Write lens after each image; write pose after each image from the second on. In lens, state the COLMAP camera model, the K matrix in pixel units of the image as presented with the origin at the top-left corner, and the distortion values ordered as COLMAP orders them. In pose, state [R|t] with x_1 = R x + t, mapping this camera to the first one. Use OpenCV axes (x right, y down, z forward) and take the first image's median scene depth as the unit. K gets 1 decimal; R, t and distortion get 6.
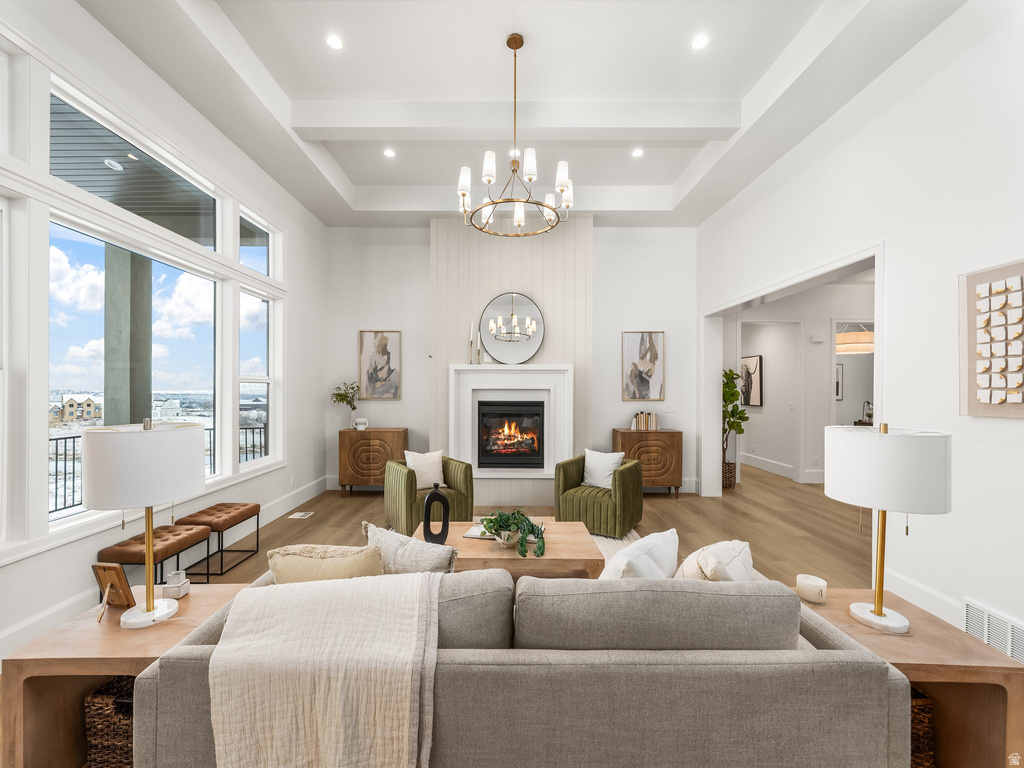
lens RADIAL K [[433.4, 0, 511.6], [0, 433.4, 388.0], [0, 0, 1]] dist [-0.001552, 0.000713]
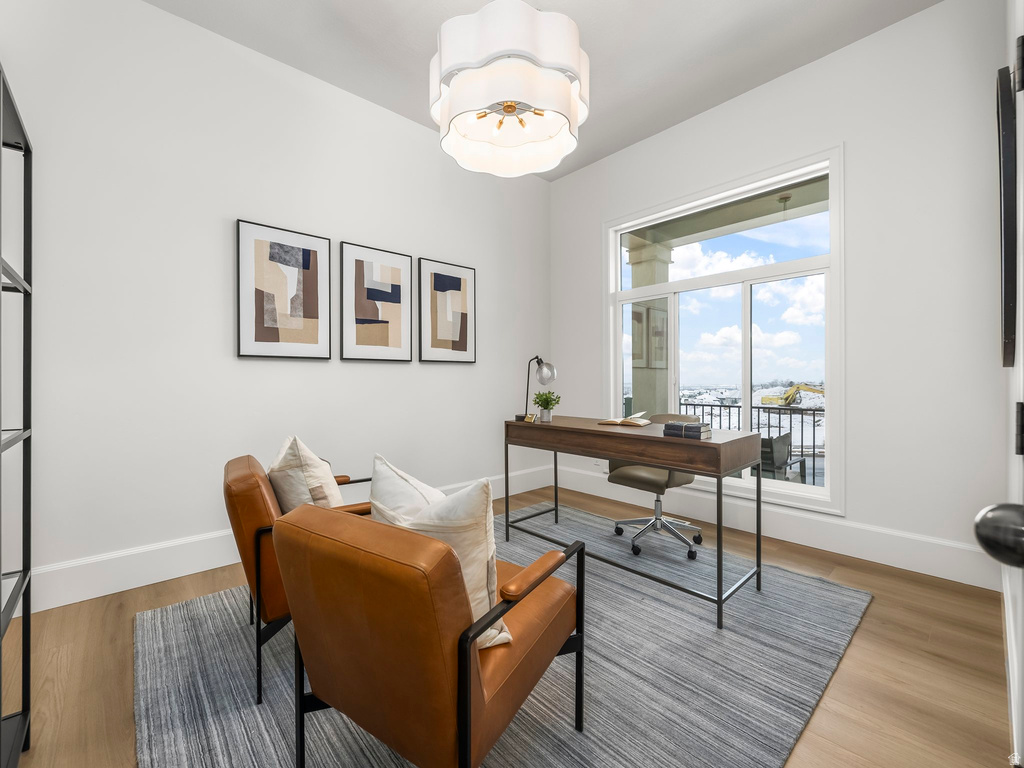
lens RADIAL K [[433.4, 0, 511.5], [0, 433.4, 383.7], [0, 0, 1]] dist [-0.001552, 0.000713]
pose [[0.733548, -0.003493, 0.679628, 0.637987], [0.000304, 0.999988, 0.004811, 0.053305], [-0.679637, -0.003323, 0.733541, 0.842991]]
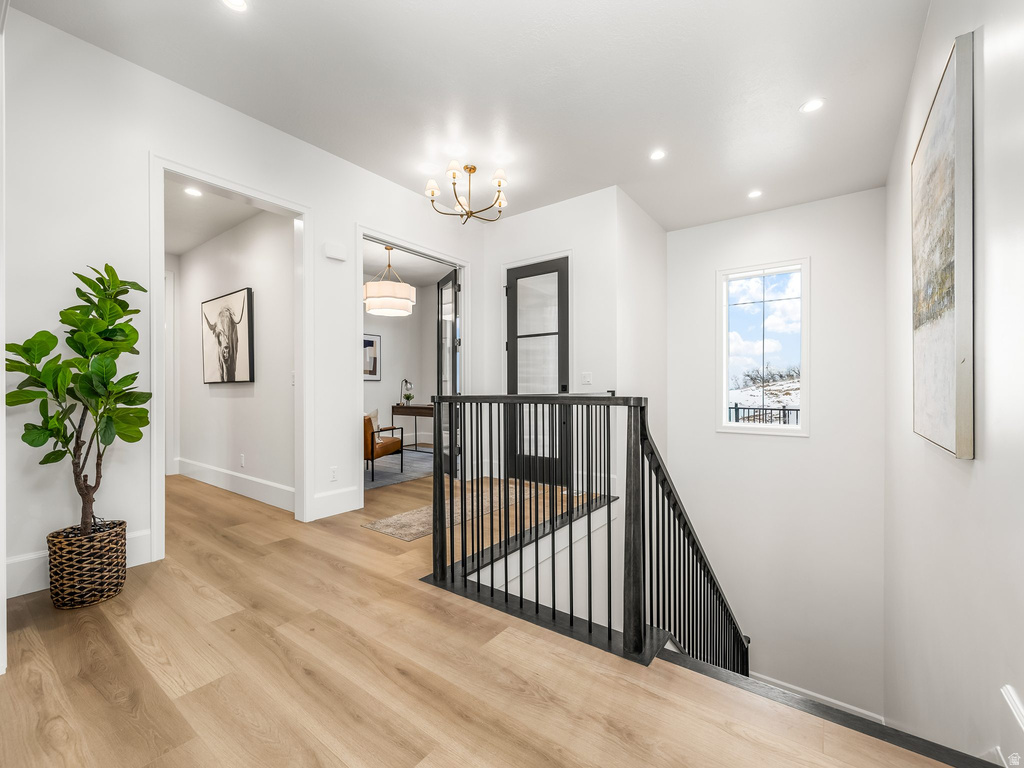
lens RADIAL K [[433.4, 0, 513.6], [0, 433.4, 388.2], [0, 0, 1]] dist [-0.001552, 0.000713]
pose [[0.592348, -0.008020, 0.805642, 0.316236], [0.001252, 0.999958, 0.009034, 0.042814], [-0.805681, -0.004342, 0.592334, 0.391230]]
